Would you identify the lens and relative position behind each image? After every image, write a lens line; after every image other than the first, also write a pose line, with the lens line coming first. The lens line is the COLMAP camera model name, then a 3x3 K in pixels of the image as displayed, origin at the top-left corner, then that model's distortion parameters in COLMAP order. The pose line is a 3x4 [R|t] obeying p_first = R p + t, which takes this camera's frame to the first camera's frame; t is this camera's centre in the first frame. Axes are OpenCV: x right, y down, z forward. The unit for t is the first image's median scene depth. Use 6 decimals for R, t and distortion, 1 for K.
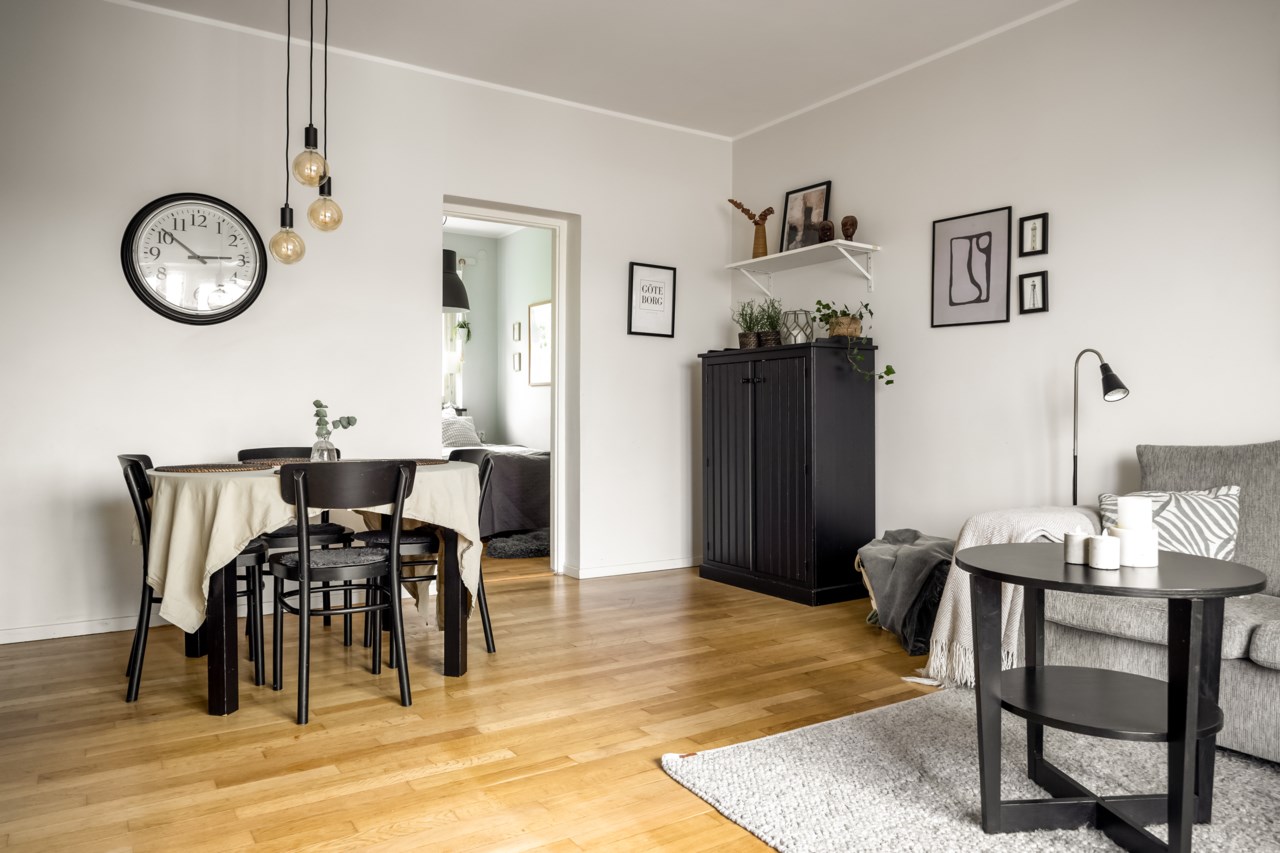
lens RADIAL K [[864.4, 0, 640.0], [0, 864.4, 426.5], [0, 0, 1]] dist [-0.005685, -0.000170]
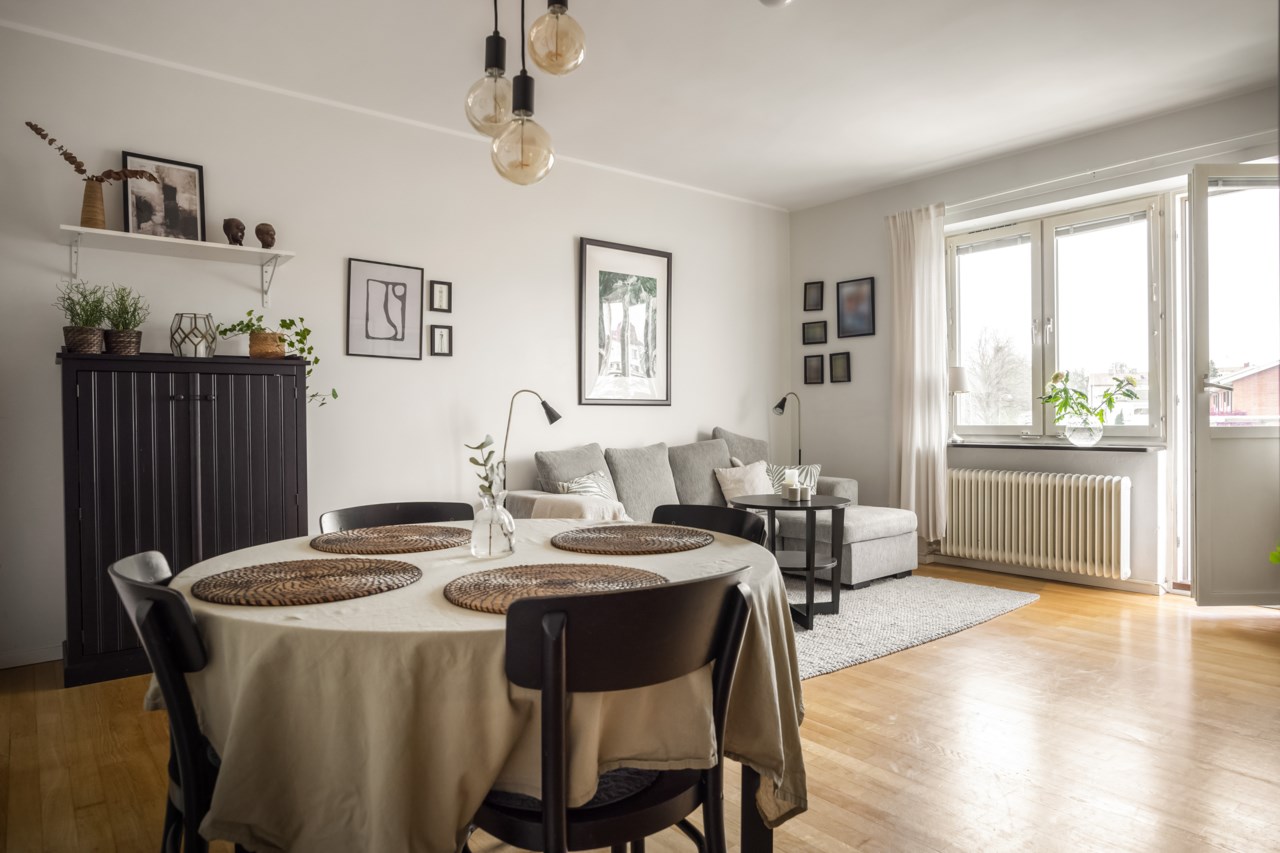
lens RADIAL K [[794.8, 0, 640.0], [0, 794.8, 426.5], [0, 0, 1]] dist [0.000314, 0.000716]
pose [[-0.095437, -0.013311, 0.995346, -0.734495], [0.018953, 0.999705, 0.015187, -0.035947], [-0.995255, 0.020314, -0.095157, 0.780054]]
